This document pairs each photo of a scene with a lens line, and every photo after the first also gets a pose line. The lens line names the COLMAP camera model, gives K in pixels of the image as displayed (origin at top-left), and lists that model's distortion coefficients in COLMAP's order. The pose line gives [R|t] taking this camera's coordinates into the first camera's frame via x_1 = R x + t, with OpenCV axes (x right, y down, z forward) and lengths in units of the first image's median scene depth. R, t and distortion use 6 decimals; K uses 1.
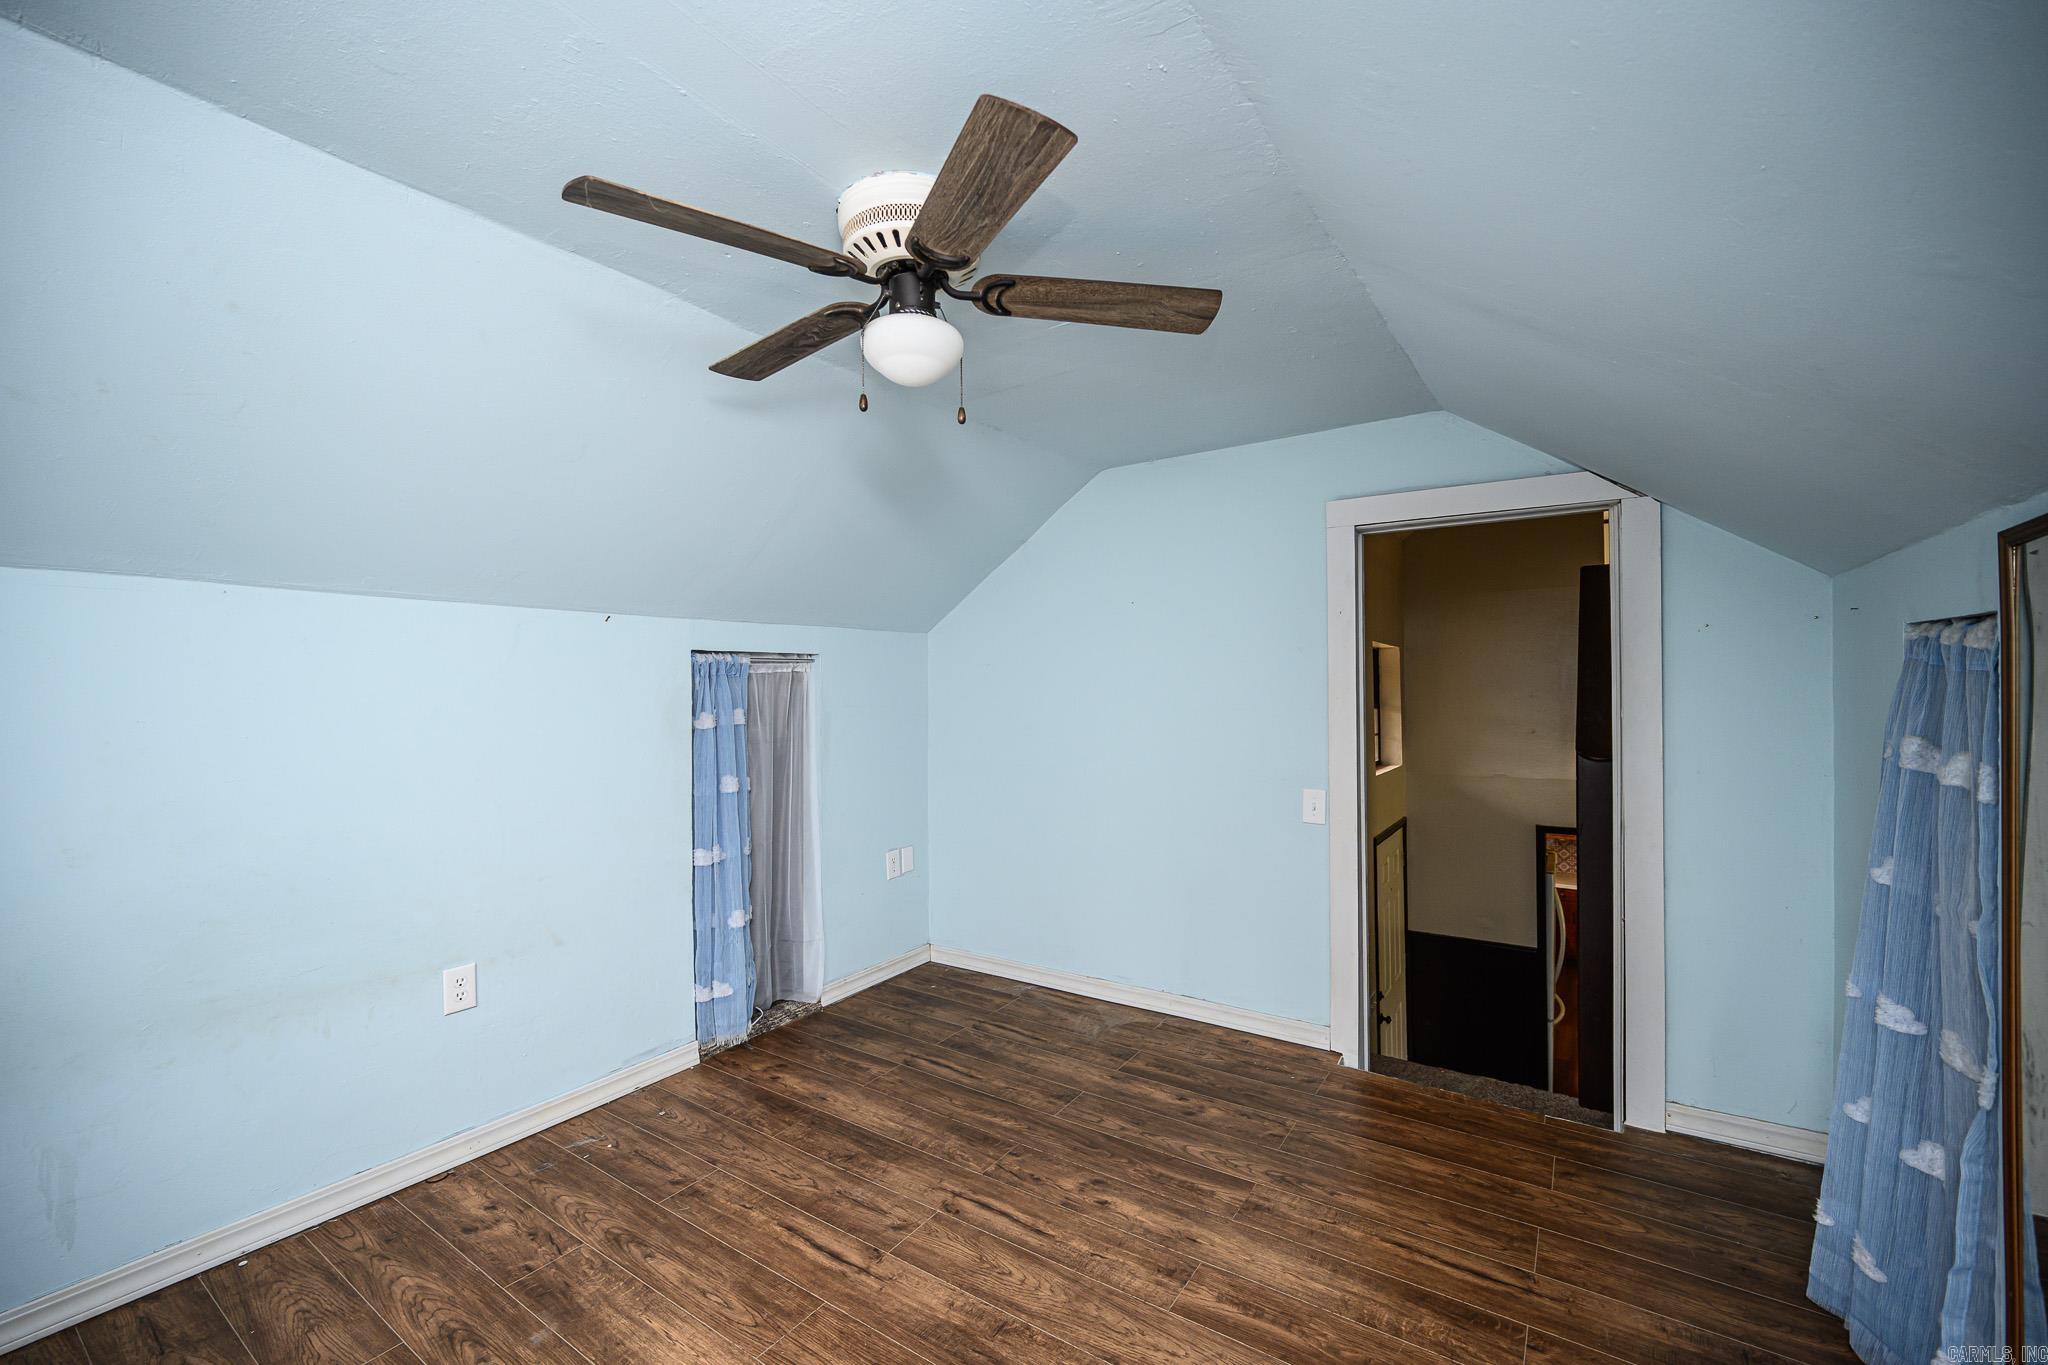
lens RADIAL K [[815.3, 0, 1034.8], [0, 815.3, 694.5], [0, 0, 1]] dist [0.001678, -0.000139]
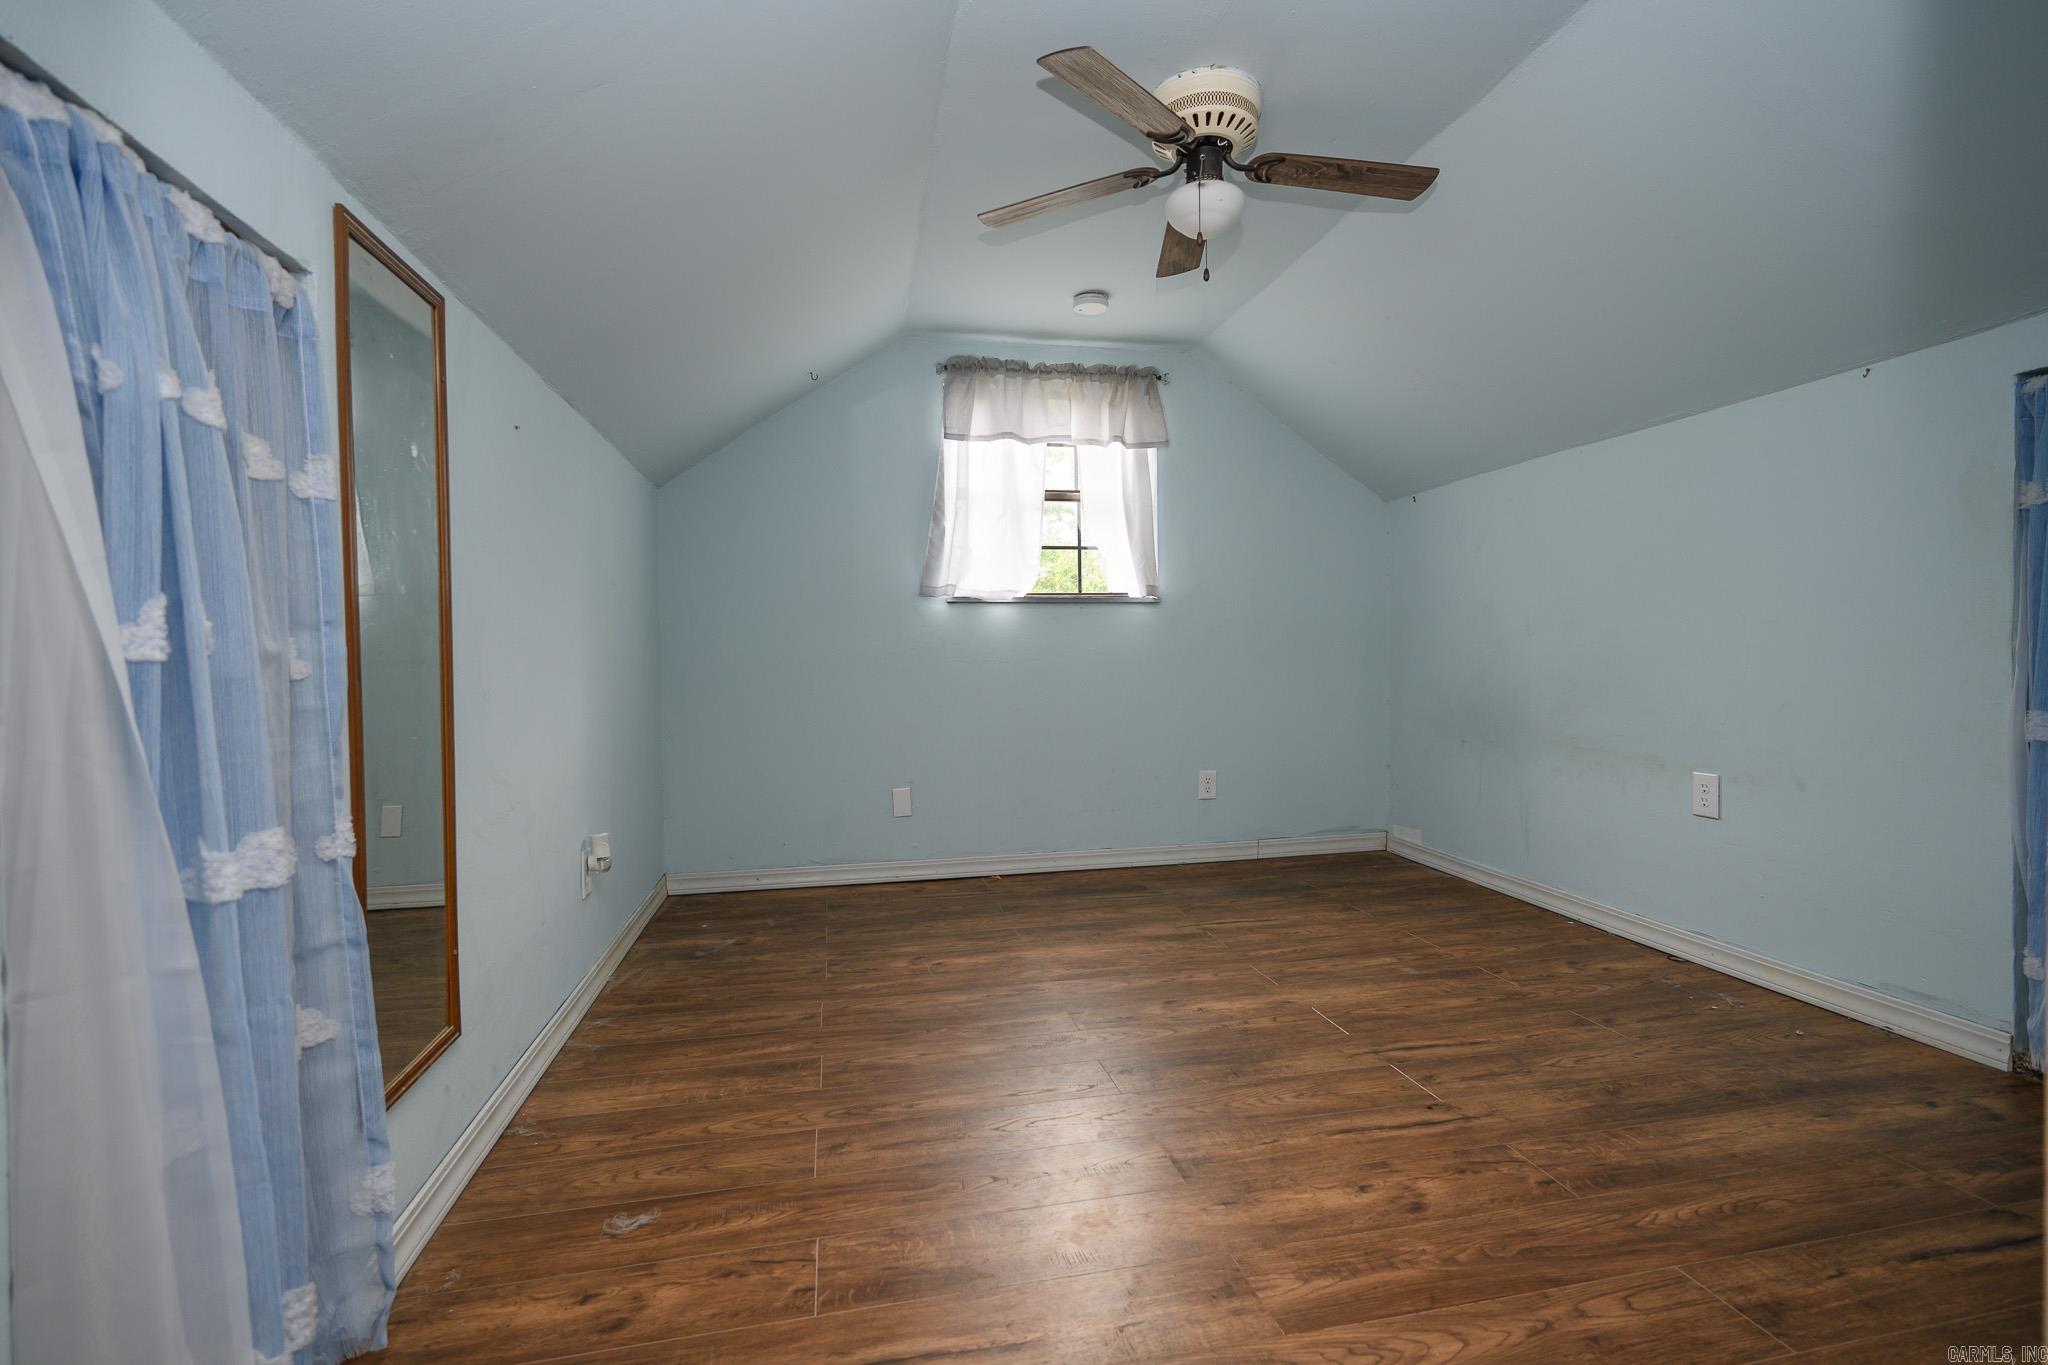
lens RADIAL K [[954.5, 0, 1026.6], [0, 954.5, 673.9], [0, 0, 1]] dist [-0.001838, -0.000064]
pose [[-0.698370, 0.030744, -0.715076, 0.830834], [0.020520, 0.999526, 0.022933, 0.173113], [0.715442, 0.001343, -0.698671, 1.351747]]
